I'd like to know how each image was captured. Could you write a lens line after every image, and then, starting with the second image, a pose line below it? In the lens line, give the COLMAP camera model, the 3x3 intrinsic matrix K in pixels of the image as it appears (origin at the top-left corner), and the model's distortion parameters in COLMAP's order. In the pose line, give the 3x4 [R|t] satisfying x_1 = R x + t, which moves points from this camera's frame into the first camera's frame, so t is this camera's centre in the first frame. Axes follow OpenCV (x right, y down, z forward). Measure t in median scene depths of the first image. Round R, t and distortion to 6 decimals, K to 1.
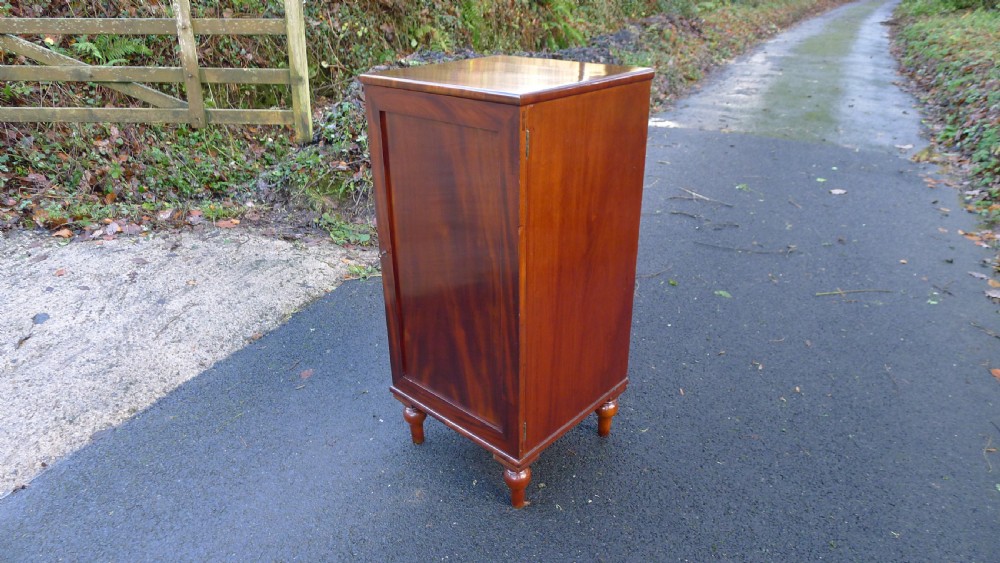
lens RADIAL K [[652.8, 0, 500.8], [0, 652.8, 286.8], [0, 0, 1]] dist [-0.056732, 0.017145]
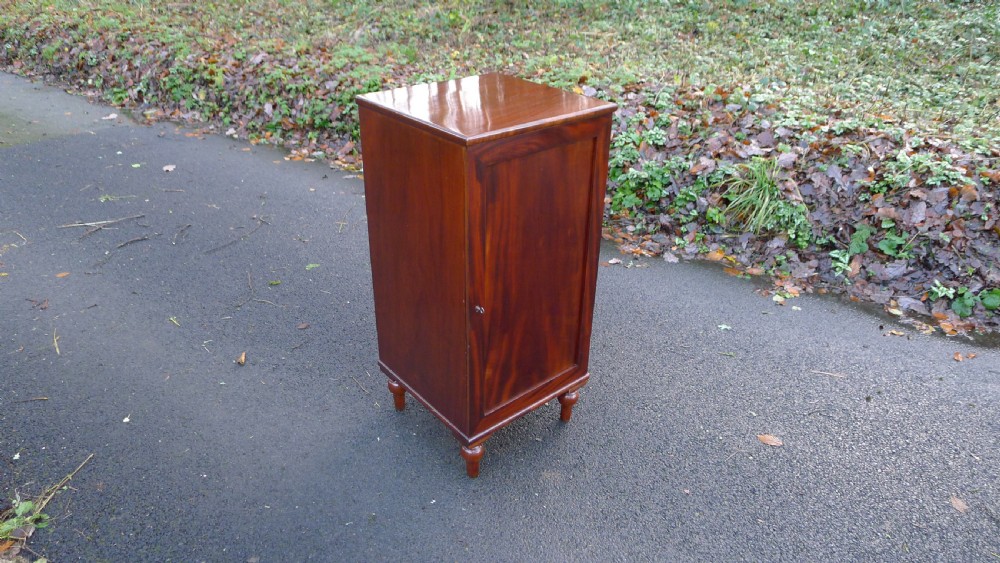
lens RADIAL K [[652.8, 0, 497.3], [0, 652.8, 274.3], [0, 0, 1]] dist [-0.056732, 0.017145]
pose [[0.134363, -0.463782, 0.875701, -0.557859], [0.415146, 0.828769, 0.375229, -0.247939], [-0.899778, 0.313127, 0.303893, 0.365902]]
